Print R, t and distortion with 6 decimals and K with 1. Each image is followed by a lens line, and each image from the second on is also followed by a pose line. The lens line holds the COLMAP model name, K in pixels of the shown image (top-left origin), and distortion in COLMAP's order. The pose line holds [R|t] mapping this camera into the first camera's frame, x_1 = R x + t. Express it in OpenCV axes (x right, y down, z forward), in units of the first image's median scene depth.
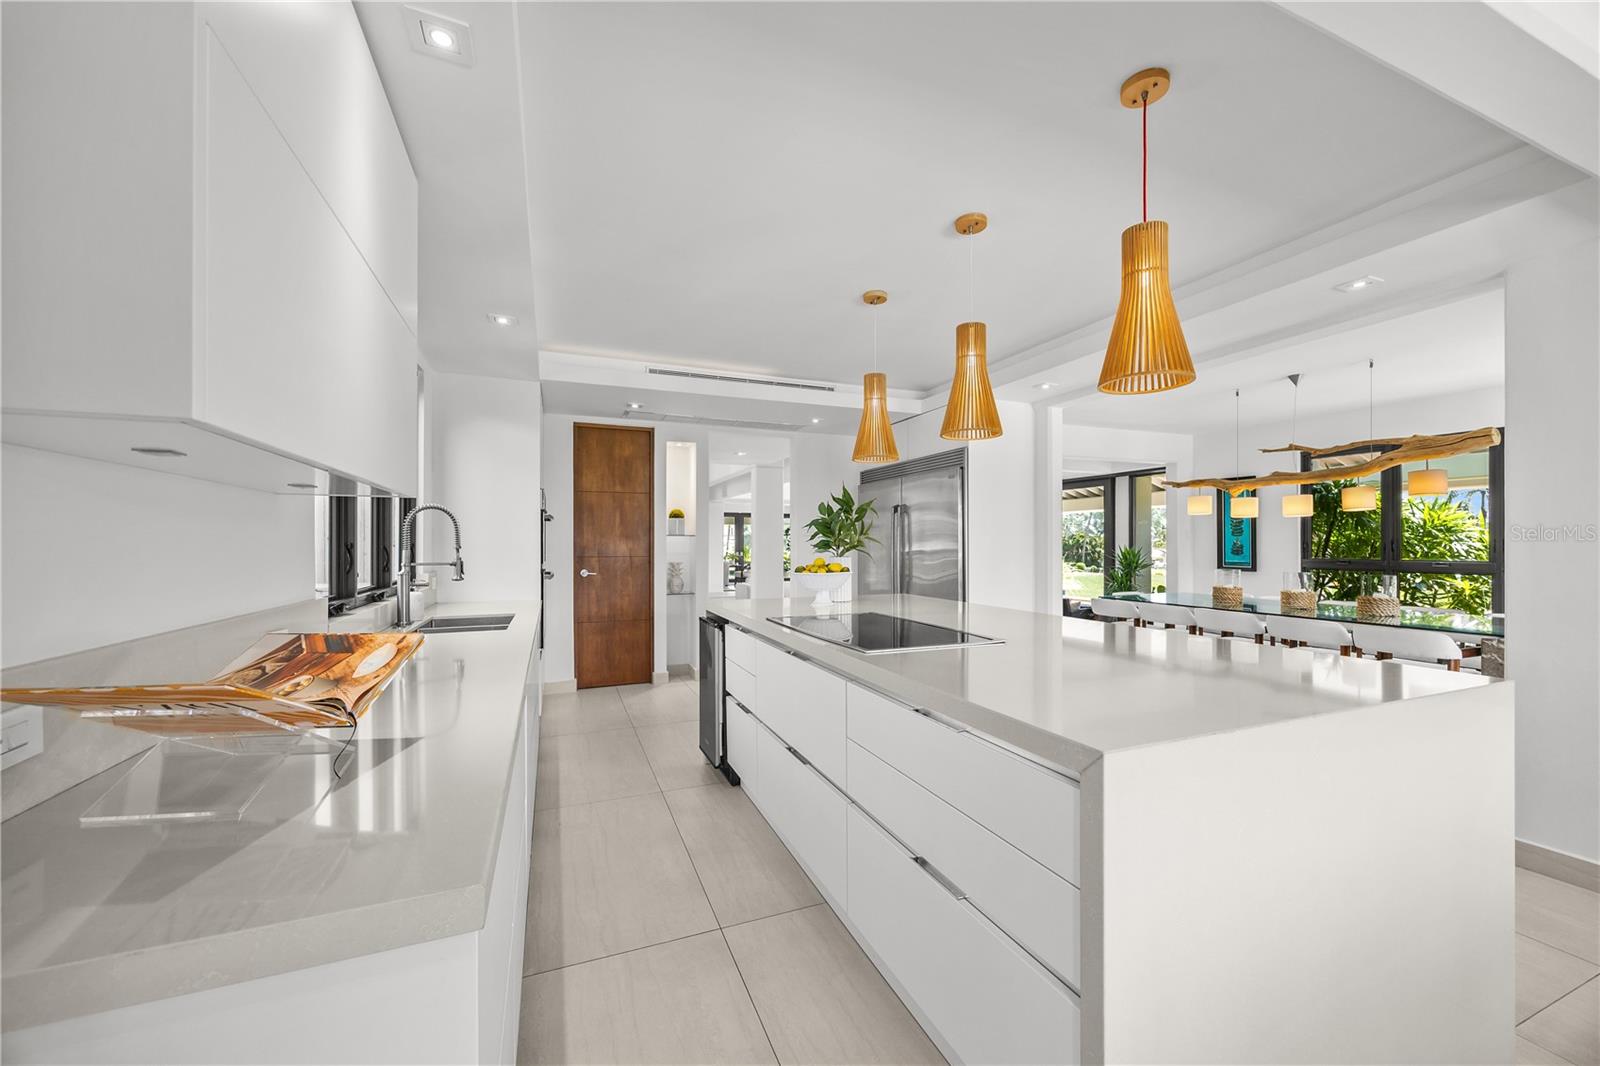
lens RADIAL K [[616.8, 0, 806.4], [0, 616.8, 535.1], [0, 0, 1]] dist [0.001437, 0.000186]
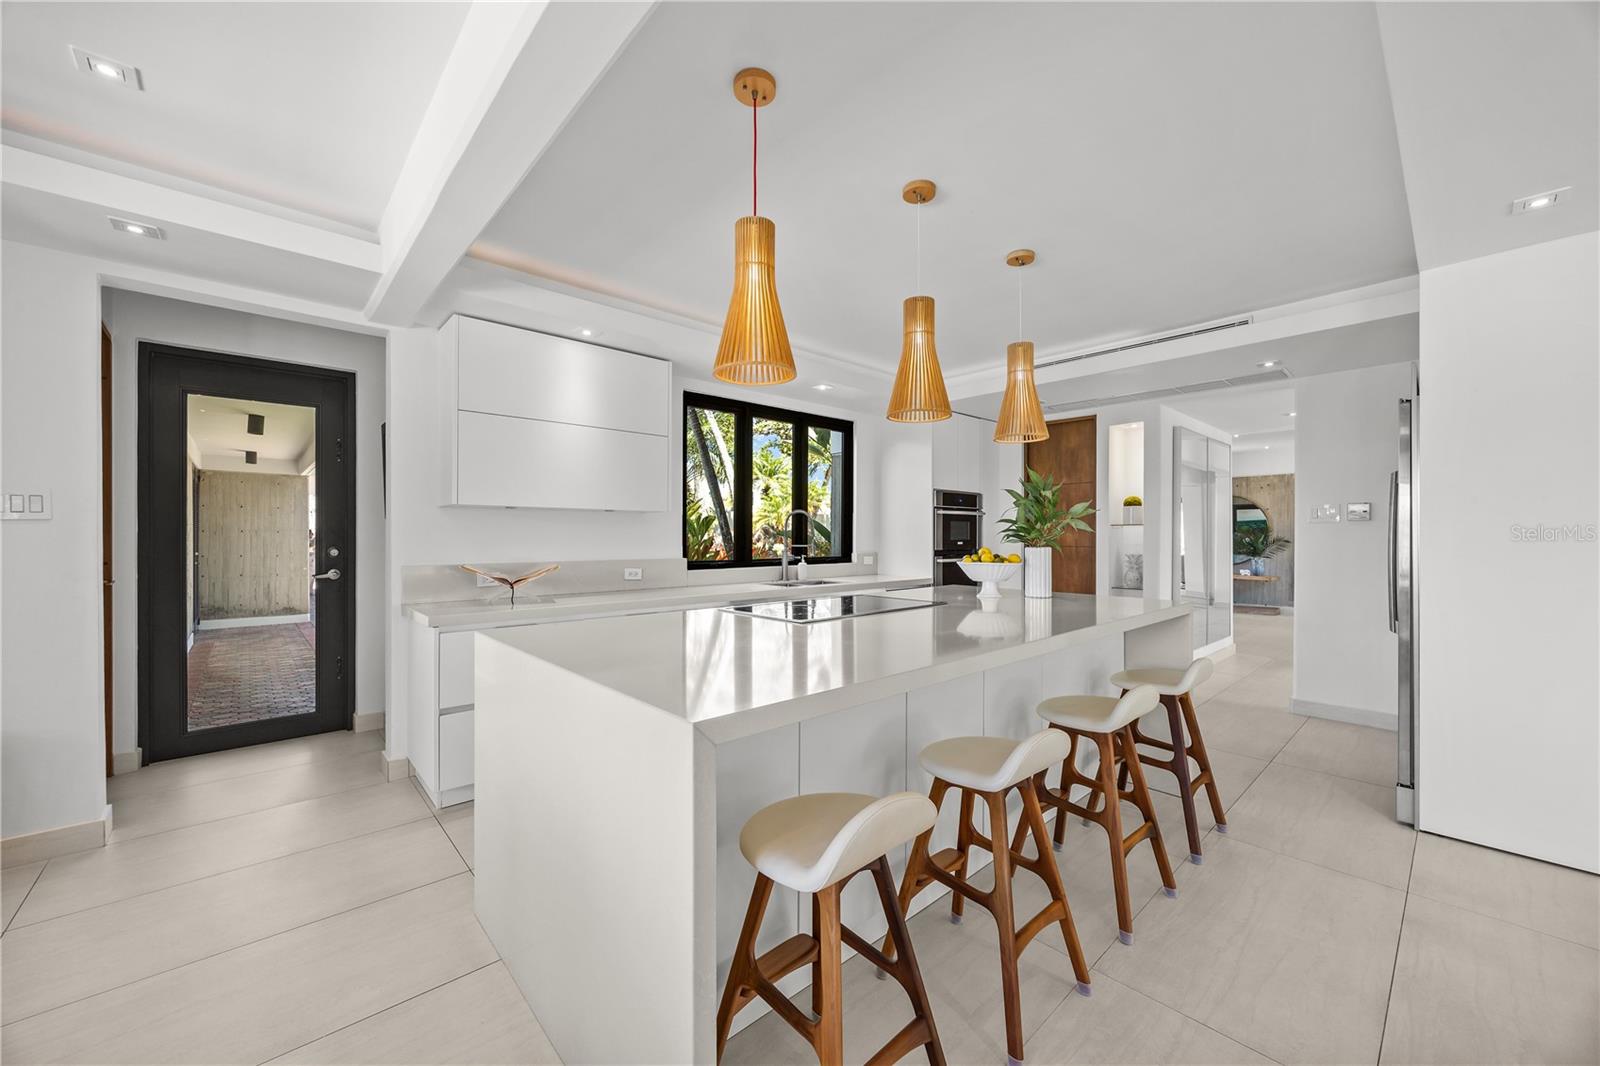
lens RADIAL K [[615.2, 0, 804.8], [0, 615.2, 544.4], [0, 0, 1]] dist [0.001398, 0.000288]
pose [[0.336135, 0.013342, -0.941719, 0.571646], [0.008653, 0.999814, 0.017254, 0.012868], [0.941774, -0.013948, 0.335957, 0.255210]]
